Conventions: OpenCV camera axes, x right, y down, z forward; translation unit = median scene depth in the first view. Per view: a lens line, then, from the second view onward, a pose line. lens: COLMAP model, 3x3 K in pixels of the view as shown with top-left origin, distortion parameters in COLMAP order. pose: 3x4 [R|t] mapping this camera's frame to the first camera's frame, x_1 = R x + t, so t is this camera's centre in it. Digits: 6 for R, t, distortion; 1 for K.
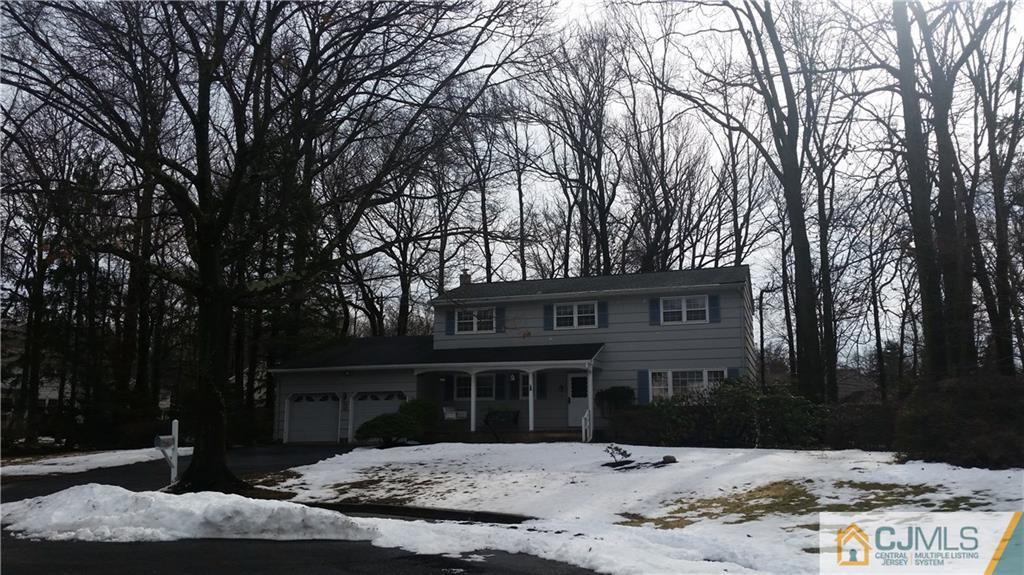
lens RADIAL K [[820.9, 0, 512.0], [0, 820.9, 287.5], [0, 0, 1]] dist [-0.001919, -0.003018]
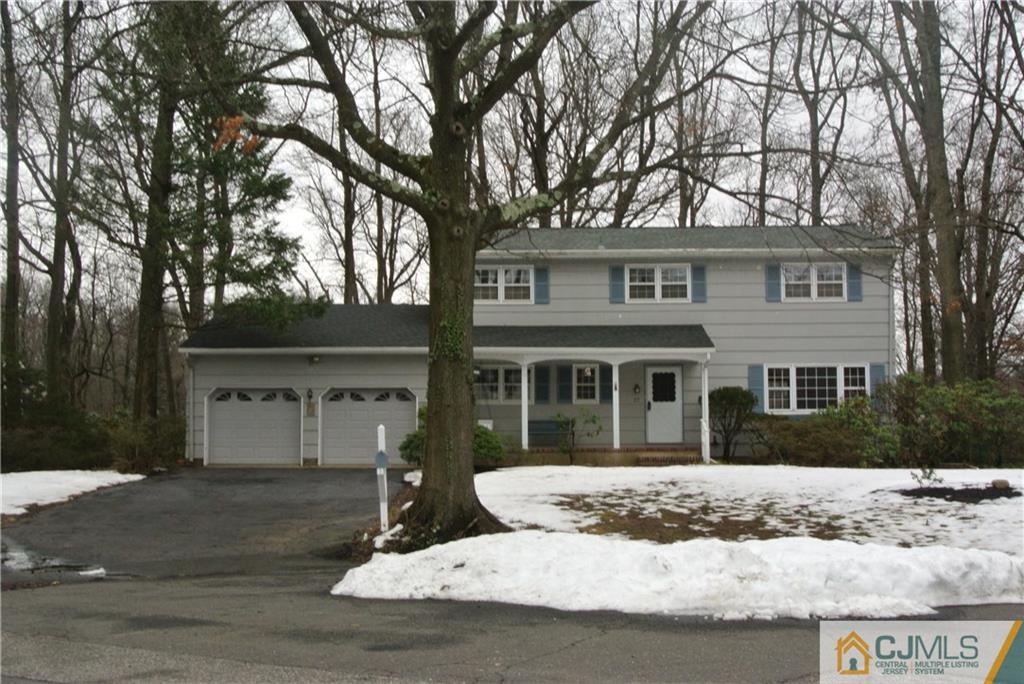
lens RADIAL K [[1166.1, 0, 512.0], [0, 1166.1, 342.0], [0, 0, 1]] dist [-0.256143, -0.003702]
pose [[0.971112, 0.028011, 0.236974, -0.274889], [-0.046728, 0.996182, 0.073738, 0.017404], [-0.234003, -0.082681, 0.968714, 0.085062]]
